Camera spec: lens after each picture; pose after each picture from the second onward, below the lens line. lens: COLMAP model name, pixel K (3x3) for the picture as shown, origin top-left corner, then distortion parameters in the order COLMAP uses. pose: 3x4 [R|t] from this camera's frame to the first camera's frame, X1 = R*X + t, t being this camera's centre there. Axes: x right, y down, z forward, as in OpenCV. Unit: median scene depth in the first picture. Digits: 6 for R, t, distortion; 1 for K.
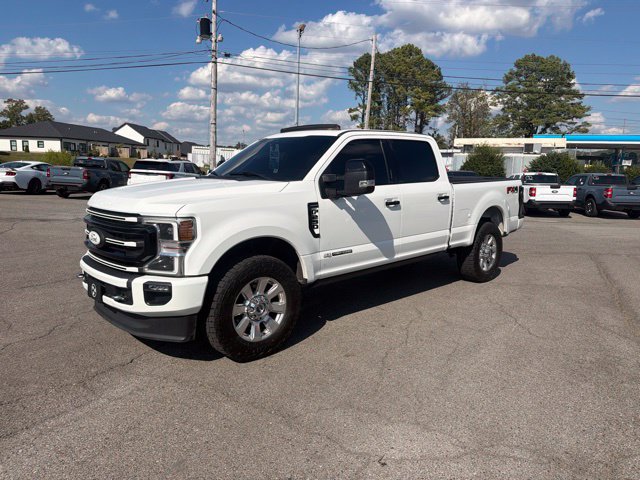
lens RADIAL K [[449.5, 0, 319.3], [0, 449.5, 243.0], [0, 0, 1]] dist [0.053206, -0.068854]
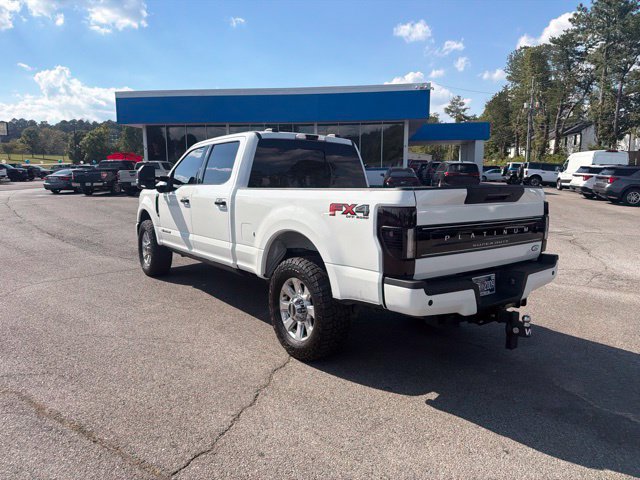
lens RADIAL K [[447.0, 0, 320.2], [0, 447.0, 238.9], [0, 0, 1]] dist [0.030212, -0.036972]
pose [[-0.105507, 0.117098, -0.987500, 0.088653], [-0.171874, 0.975950, 0.134092, -0.014463], [0.979453, 0.183873, -0.082843, 0.100836]]
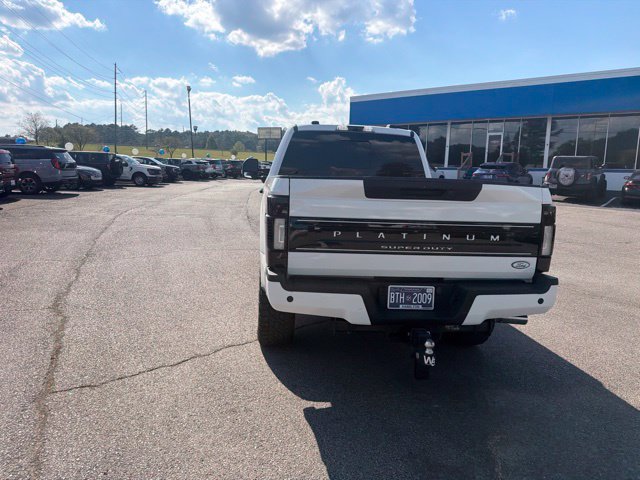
lens RADIAL K [[444.5, 0, 322.3], [0, 444.5, 242.3], [0, 0, 1]] dist [0.056655, -0.068936]
pose [[-0.596310, 0.084958, -0.798246, 0.075891], [-0.178744, 0.955368, 0.235206, -0.019121], [0.782601, 0.282937, -0.554510, 0.130657]]
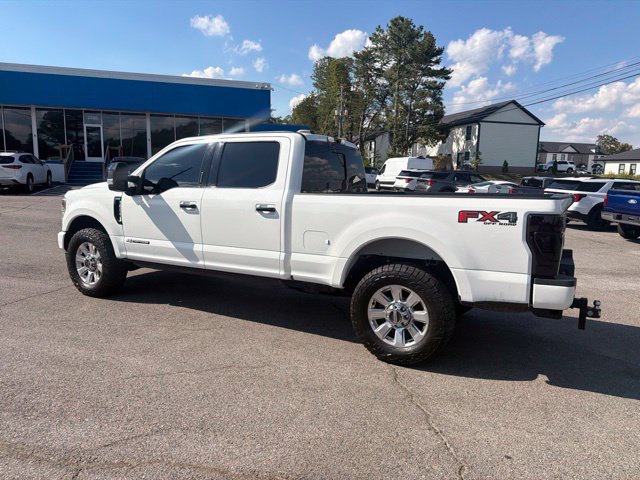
lens RADIAL K [[448.5, 0, 318.5], [0, 448.5, 242.2], [0, 0, 1]] dist [0.049030, -0.064783]
pose [[0.311258, 0.125182, -0.942045, 0.083671], [-0.176677, 0.981627, 0.072067, -0.009266], [0.933758, 0.144006, 0.327656, 0.066132]]
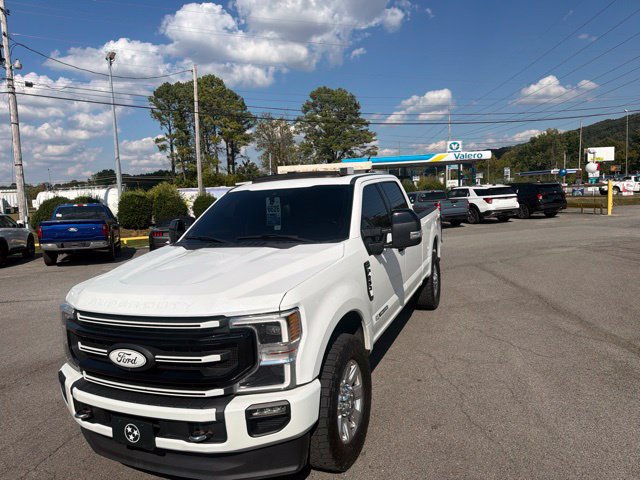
lens RADIAL K [[451.1, 0, 314.7], [0, 451.1, 247.8], [0, 0, 1]] dist [0.054692, -0.070869]
pose [[0.915949, -0.123174, 0.381925, -0.025800], [0.141757, 0.989683, -0.020788, -0.006642], [-0.375424, 0.073181, 0.923960, 0.012614]]
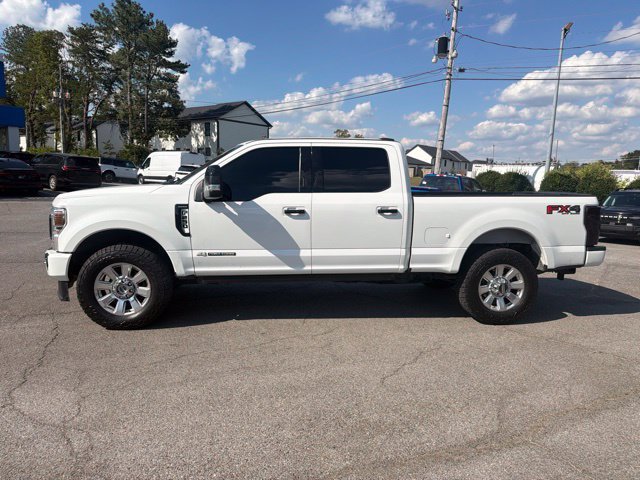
lens RADIAL K [[449.6, 0, 318.3], [0, 449.6, 247.2], [0, 0, 1]] dist [0.040017, -0.048735]
pose [[0.802306, 0.092454, -0.589710, 0.054271], [-0.110908, 0.993819, 0.004919, -0.001577], [0.586520, 0.061456, 0.807600, 0.017345]]
